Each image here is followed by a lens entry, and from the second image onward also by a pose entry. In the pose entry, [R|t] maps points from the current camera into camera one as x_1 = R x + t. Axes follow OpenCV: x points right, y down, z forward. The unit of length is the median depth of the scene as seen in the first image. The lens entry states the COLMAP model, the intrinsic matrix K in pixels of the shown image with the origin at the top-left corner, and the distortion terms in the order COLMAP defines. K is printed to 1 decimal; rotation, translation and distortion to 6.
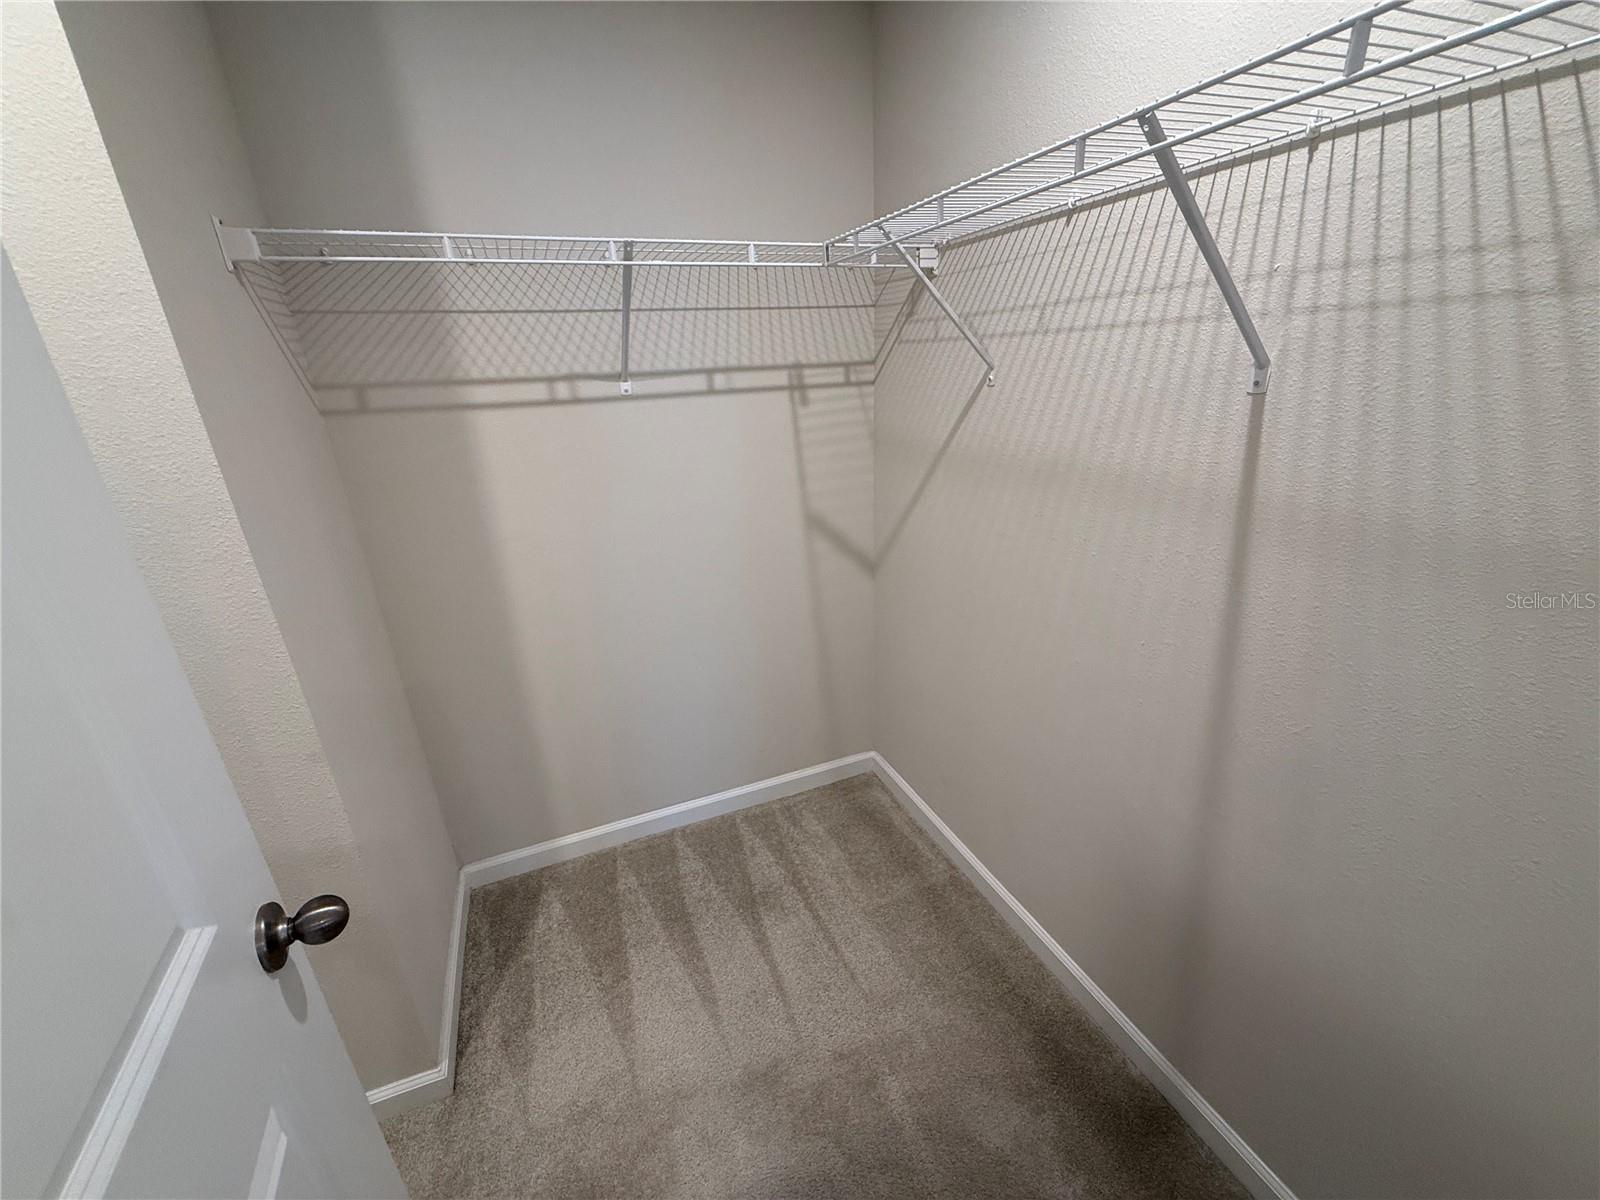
lens RADIAL K [[637.8, 0, 797.4], [0, 637.8, 601.9], [0, 0, 1]] dist [0.001361, -0.000451]
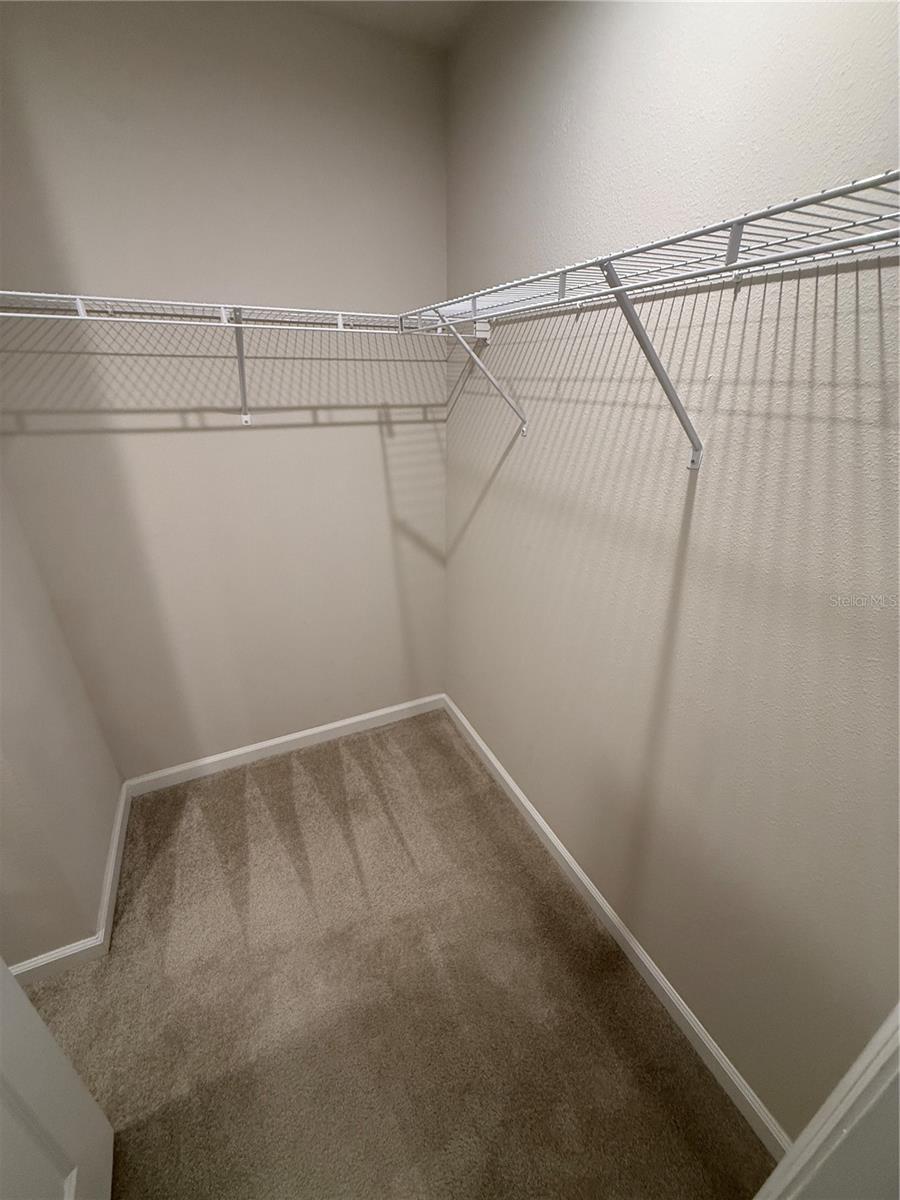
lens RADIAL K [[478.4, 0, 446.4], [0, 478.4, 597.9], [0, 0, 1]] dist [0.001361, -0.000451]
pose [[0.997498, 0.023565, 0.066656, 0.080920], [-0.028378, 0.996985, 0.072214, -0.066868], [-0.064753, -0.073925, 0.995159, -0.000572]]
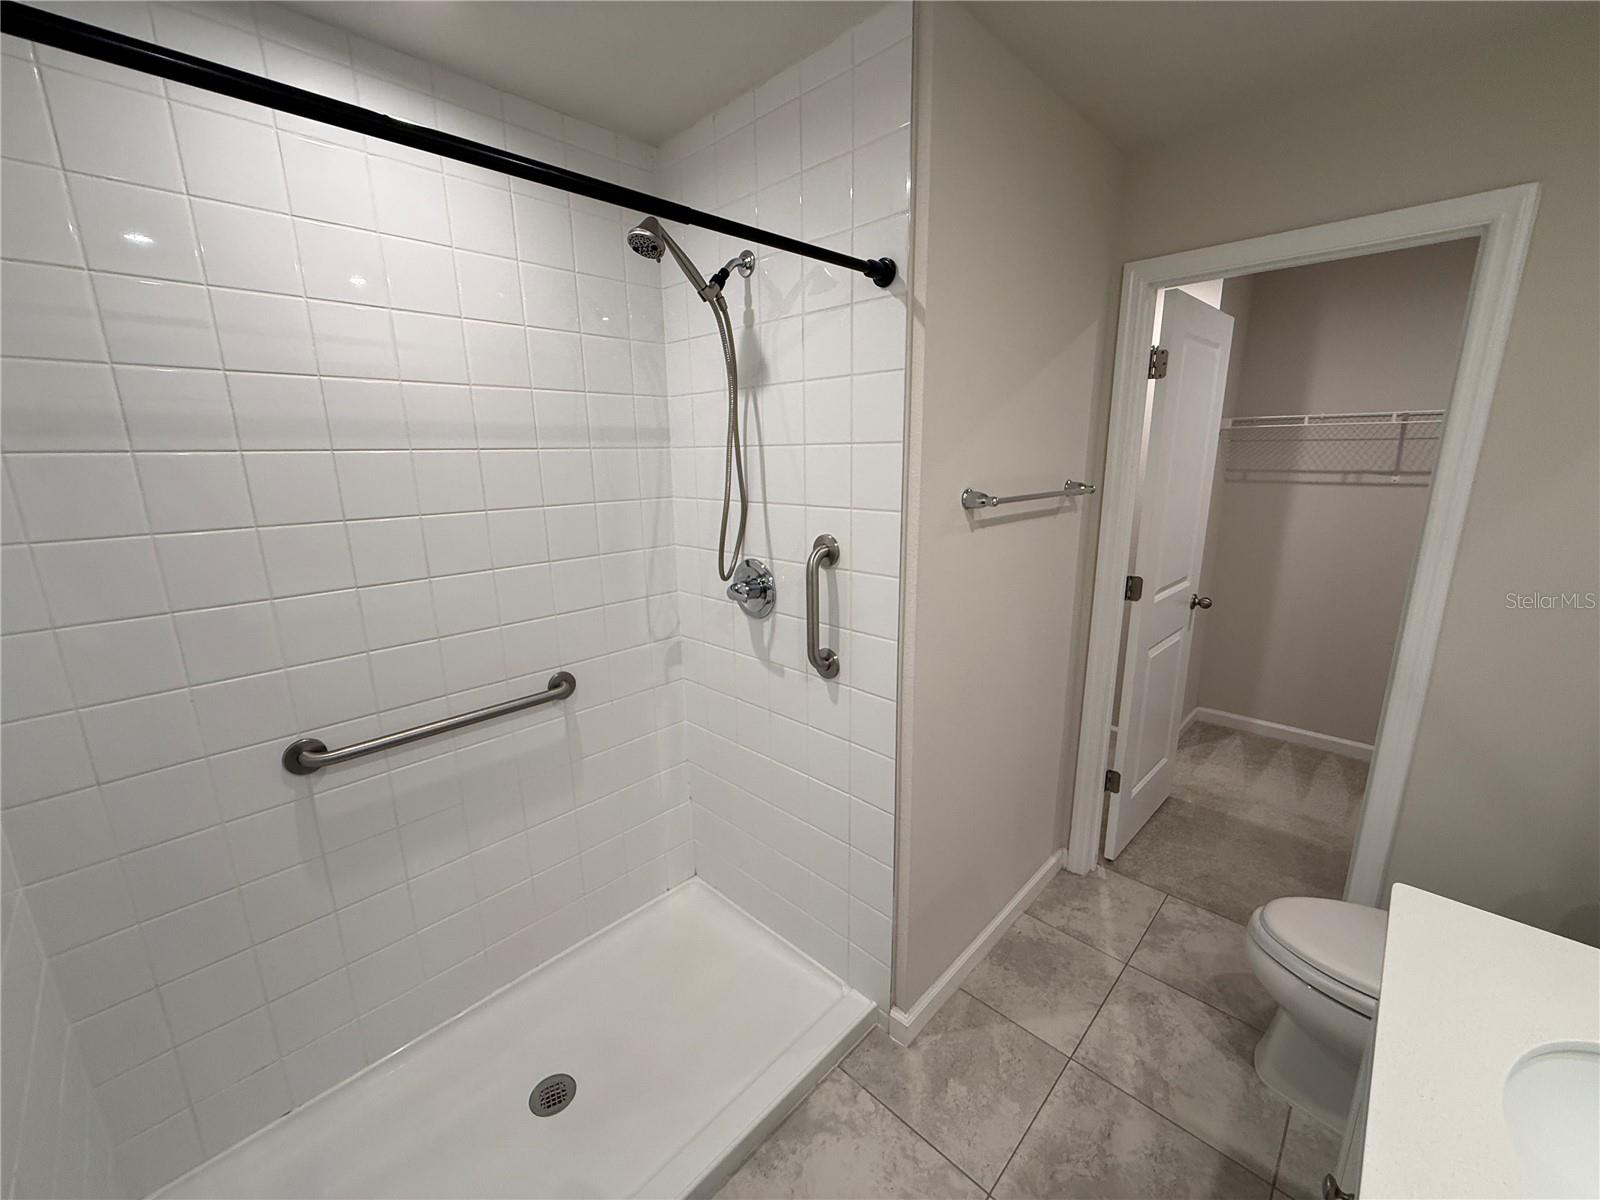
lens RADIAL K [[637.8, 0, 797.4], [0, 637.8, 601.9], [0, 0, 1]] dist [0.001361, -0.000451]
pose [[0.402837, 0.244470, -0.882019, 0.791838], [-0.329756, 0.937718, 0.109301, 0.380462], [0.853806, 0.246820, 0.458362, -1.290142]]
